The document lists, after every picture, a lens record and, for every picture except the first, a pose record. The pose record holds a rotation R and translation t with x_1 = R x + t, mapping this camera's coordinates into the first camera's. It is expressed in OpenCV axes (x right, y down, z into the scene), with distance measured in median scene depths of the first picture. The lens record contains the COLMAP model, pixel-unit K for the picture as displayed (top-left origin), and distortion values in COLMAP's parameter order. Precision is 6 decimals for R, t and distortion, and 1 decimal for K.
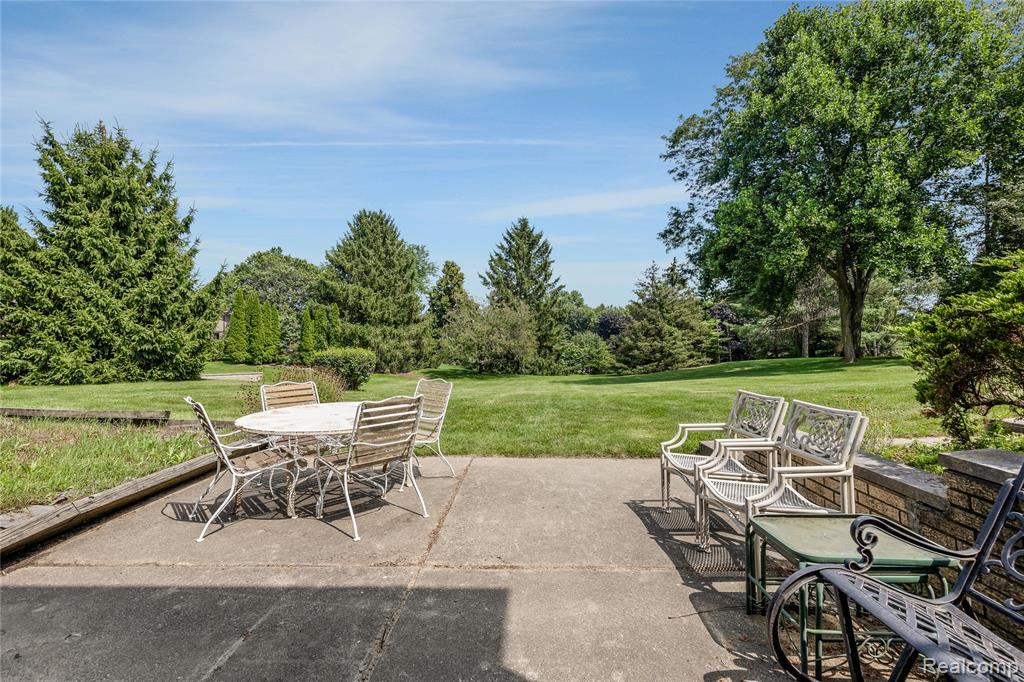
lens RADIAL K [[473.5, 0, 516.4], [0, 473.5, 339.1], [0, 0, 1]] dist [0.001438, 0.000018]
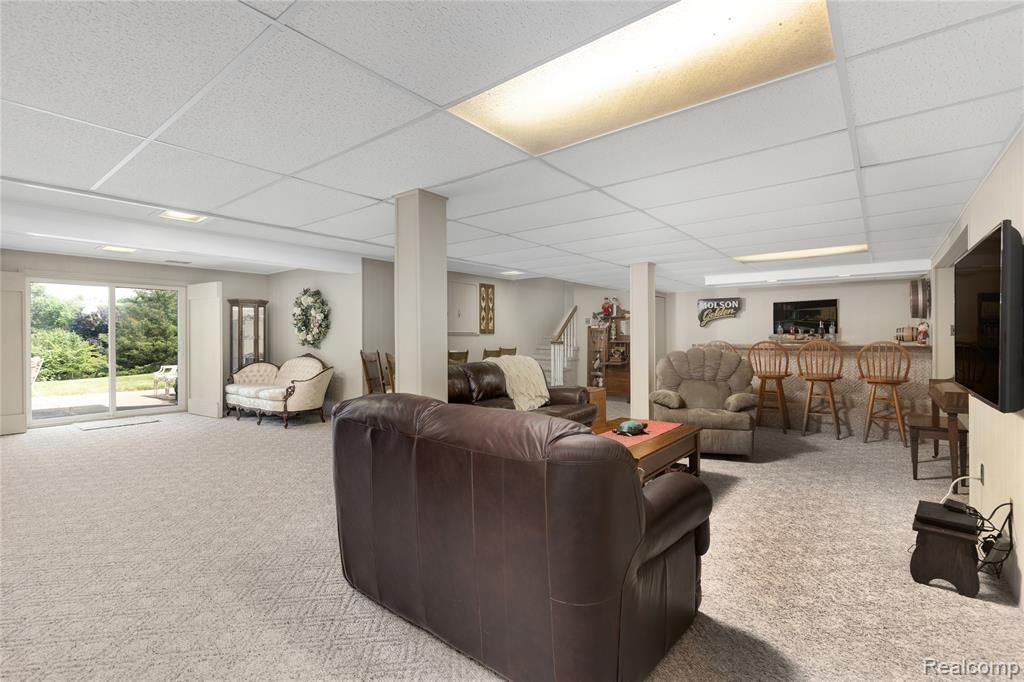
lens RADIAL K [[464.8, 0, 510.7], [0, 464.8, 337.2], [0, 0, 1]] dist [0.004469, 0.001271]
pose [[0.594281, 0.004029, 0.804248, -0.055877], [-0.001111, 0.999991, -0.004189, 0.000406], [-0.804257, 0.001596, 0.594280, -0.182615]]
